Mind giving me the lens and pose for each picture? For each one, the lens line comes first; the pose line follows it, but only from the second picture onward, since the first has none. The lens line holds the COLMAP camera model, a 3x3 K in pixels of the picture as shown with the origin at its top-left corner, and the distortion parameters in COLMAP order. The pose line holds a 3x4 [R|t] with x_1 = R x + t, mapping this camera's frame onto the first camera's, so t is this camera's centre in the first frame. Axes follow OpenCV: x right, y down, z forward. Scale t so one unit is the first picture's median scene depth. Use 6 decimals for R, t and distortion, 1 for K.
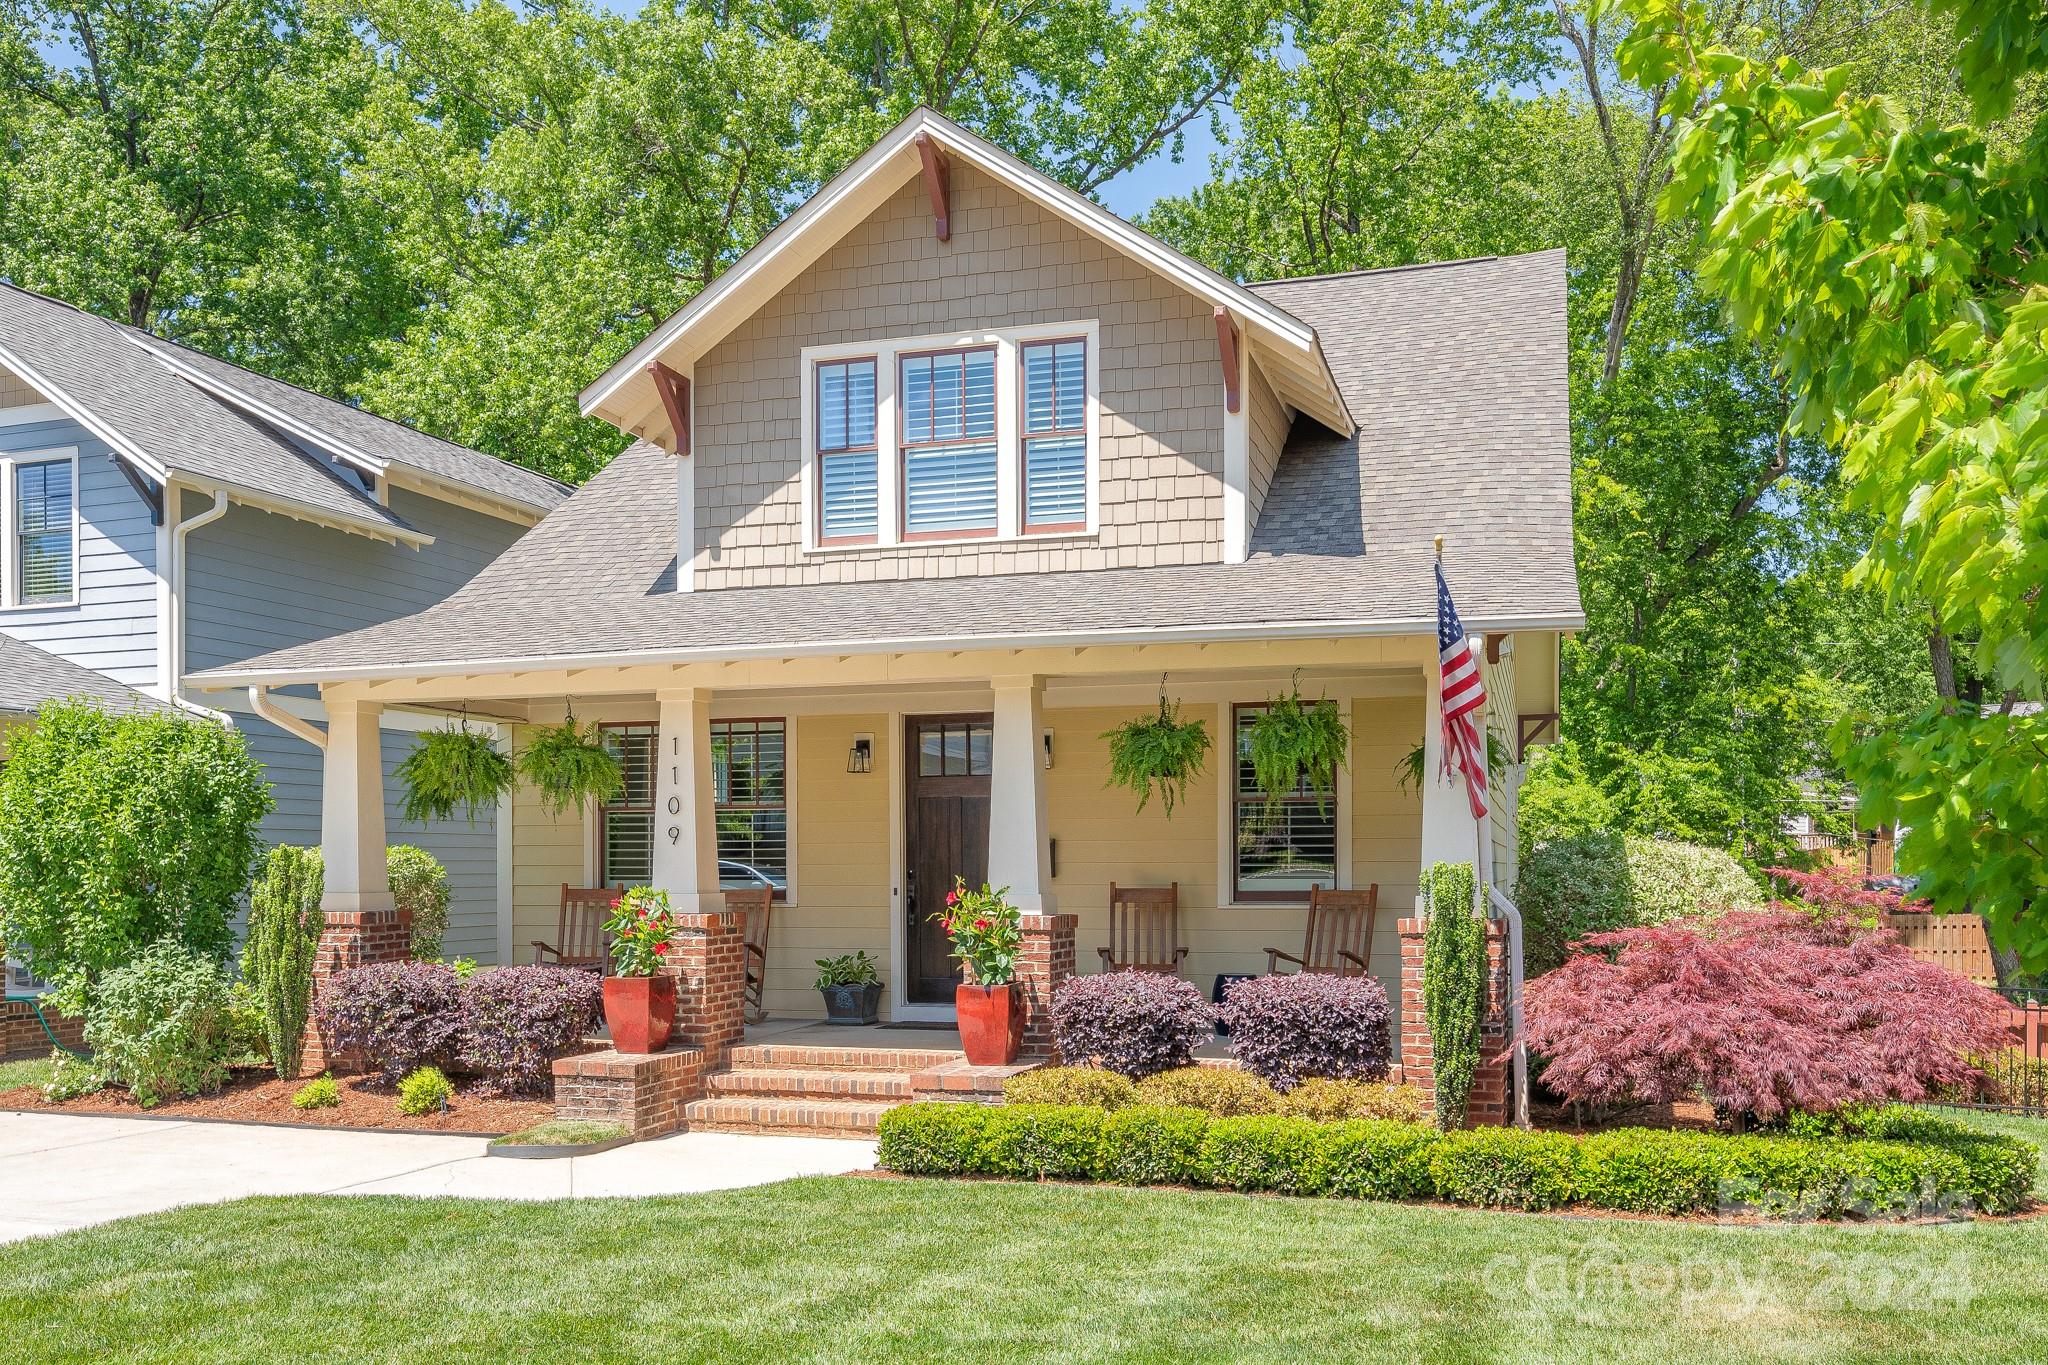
lens RADIAL K [[1693.7, 0, 1026.4], [0, 1693.7, 864.5], [0, 0, 1]] dist [0.002649, -0.005657]
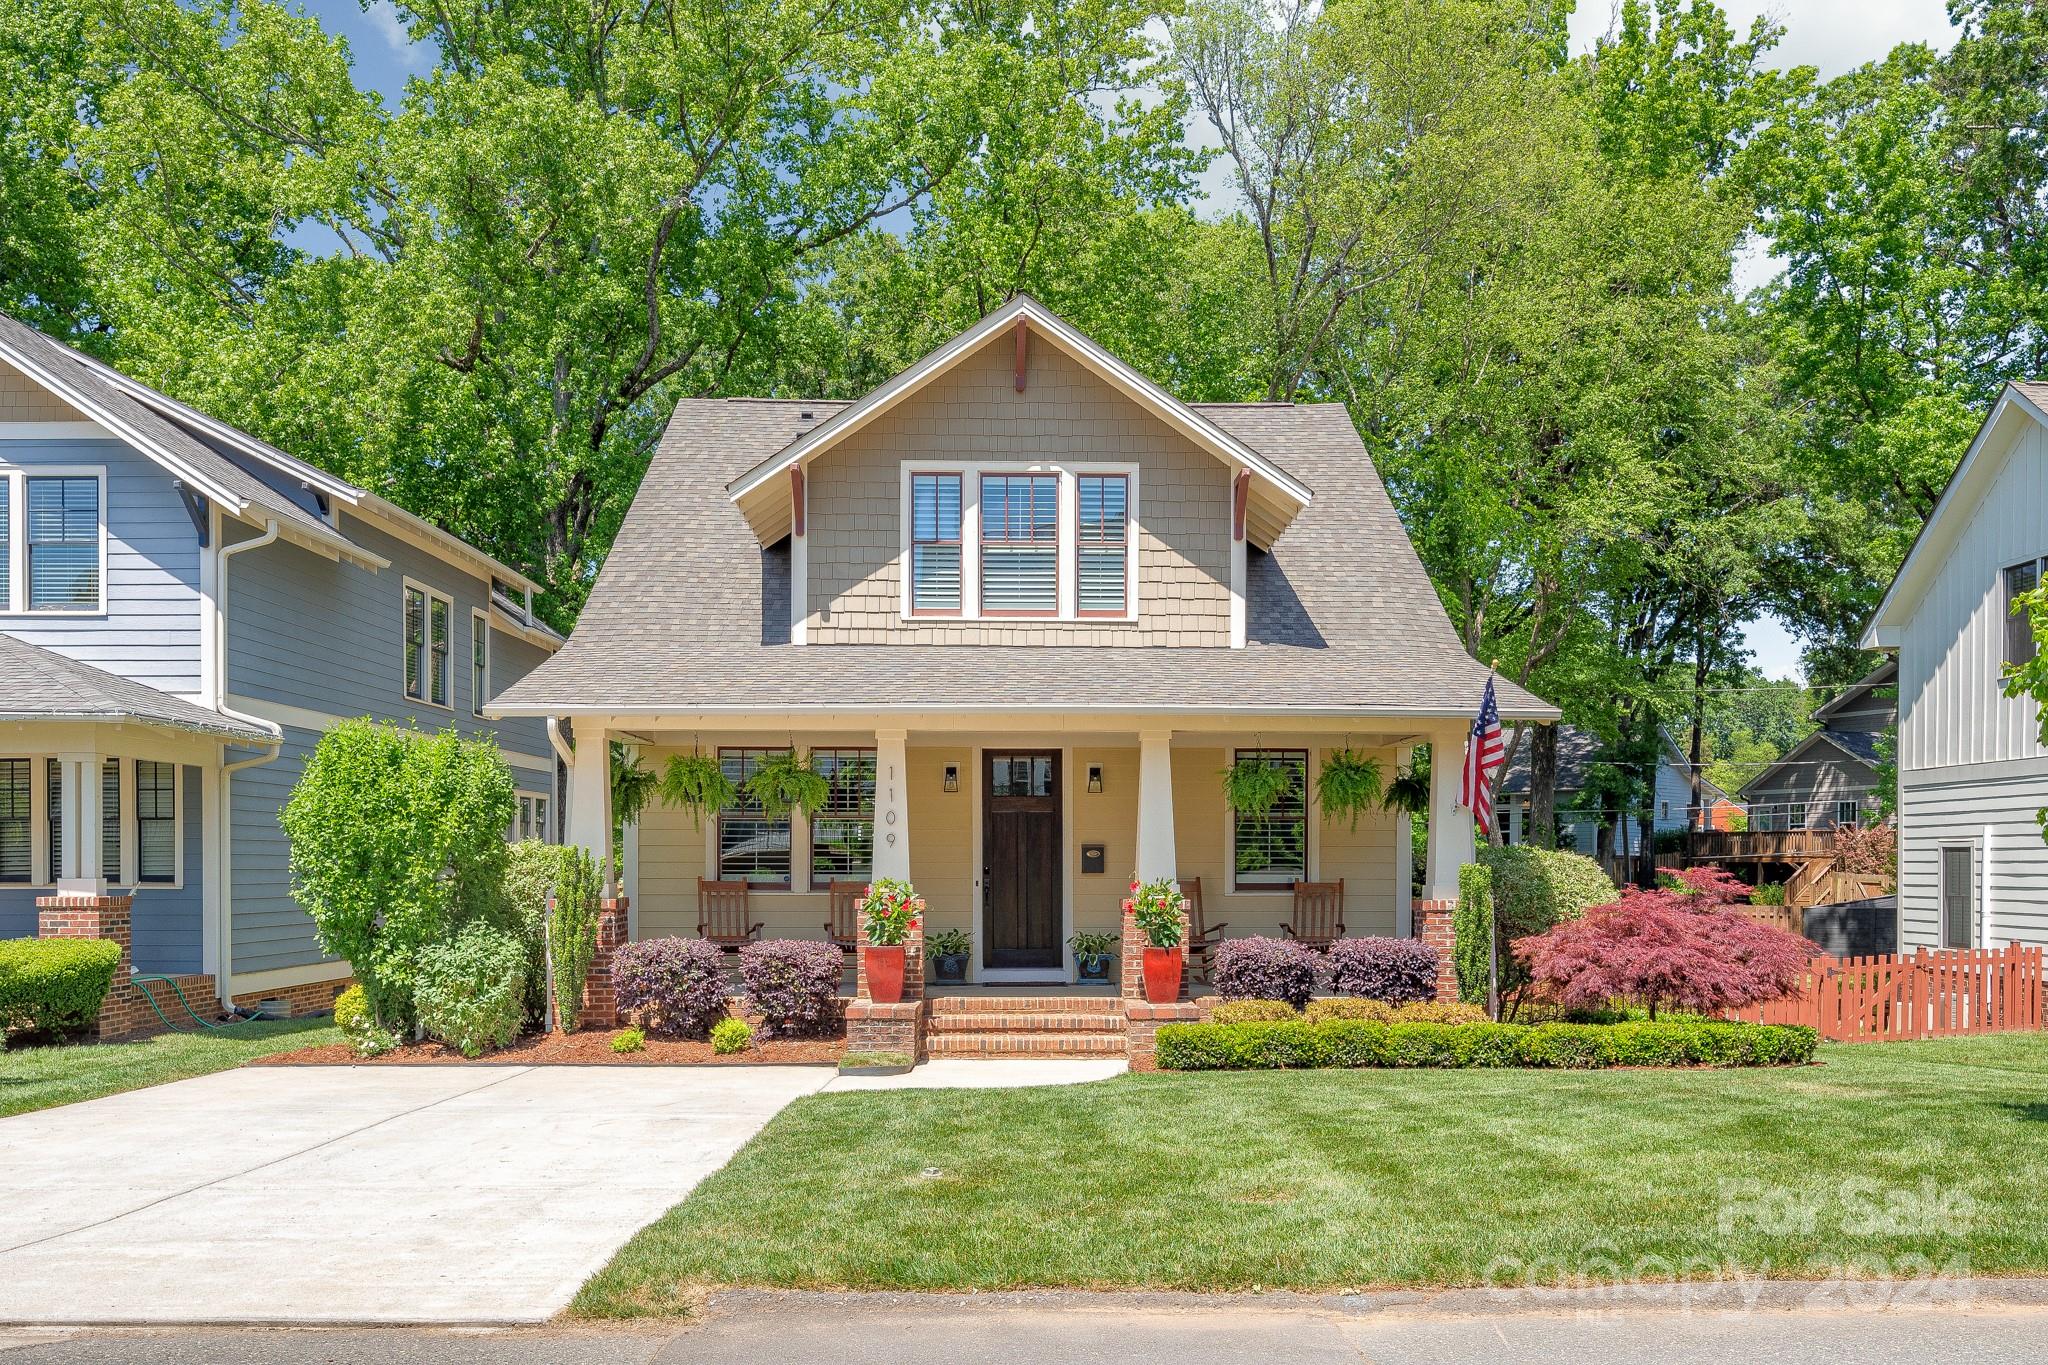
lens RADIAL K [[1693.7, 0, 1026.4], [0, 1693.7, 864.5], [0, 0, 1]] dist [0.002649, -0.005657]
pose [[0.949290, 0.004834, 0.314365, -0.460560], [-0.005096, 0.999987, 0.000011, 0.001041], [-0.314361, -0.001613, 0.949302, -0.258582]]
